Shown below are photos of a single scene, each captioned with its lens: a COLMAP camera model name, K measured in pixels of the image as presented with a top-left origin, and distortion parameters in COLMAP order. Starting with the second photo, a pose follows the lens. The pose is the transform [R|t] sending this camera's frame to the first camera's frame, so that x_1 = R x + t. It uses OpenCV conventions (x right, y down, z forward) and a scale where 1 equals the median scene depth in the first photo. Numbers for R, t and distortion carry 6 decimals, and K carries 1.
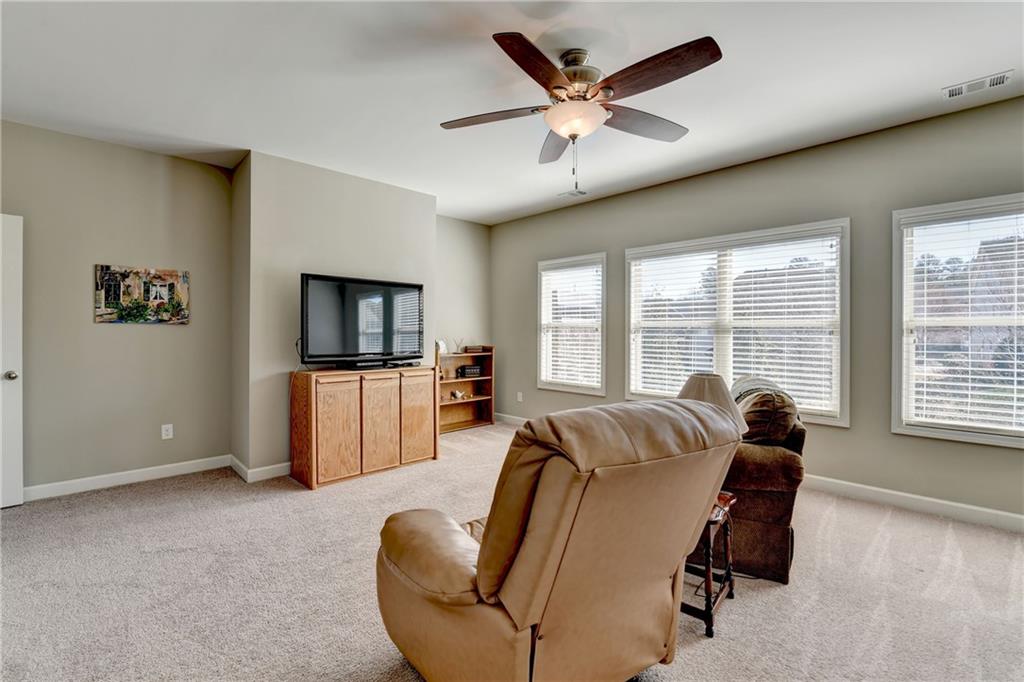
lens RADIAL K [[443.1, 0, 508.9], [0, 443.1, 334.9], [0, 0, 1]] dist [-0.012306, -0.001701]
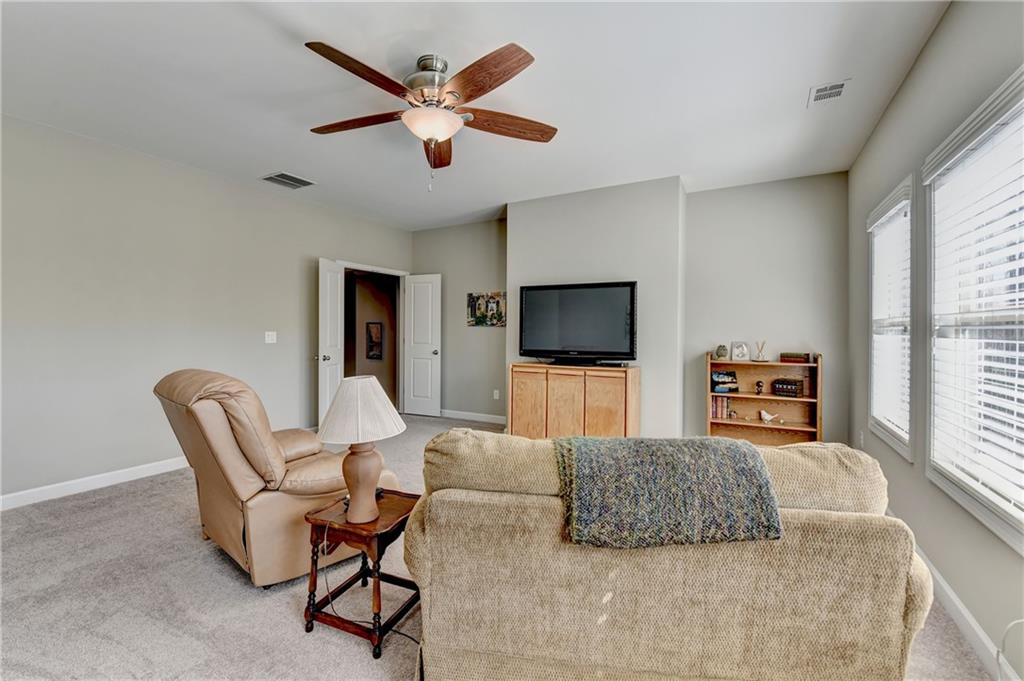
lens RADIAL K [[443.1, 0, 506.5], [0, 443.1, 336.0], [0, 0, 1]] dist [-0.012306, -0.001701]
pose [[0.283082, 0.010810, -0.959035, 0.776732], [-0.012337, 0.999895, 0.007629, -0.002709], [0.959016, 0.009672, 0.283185, 0.592114]]
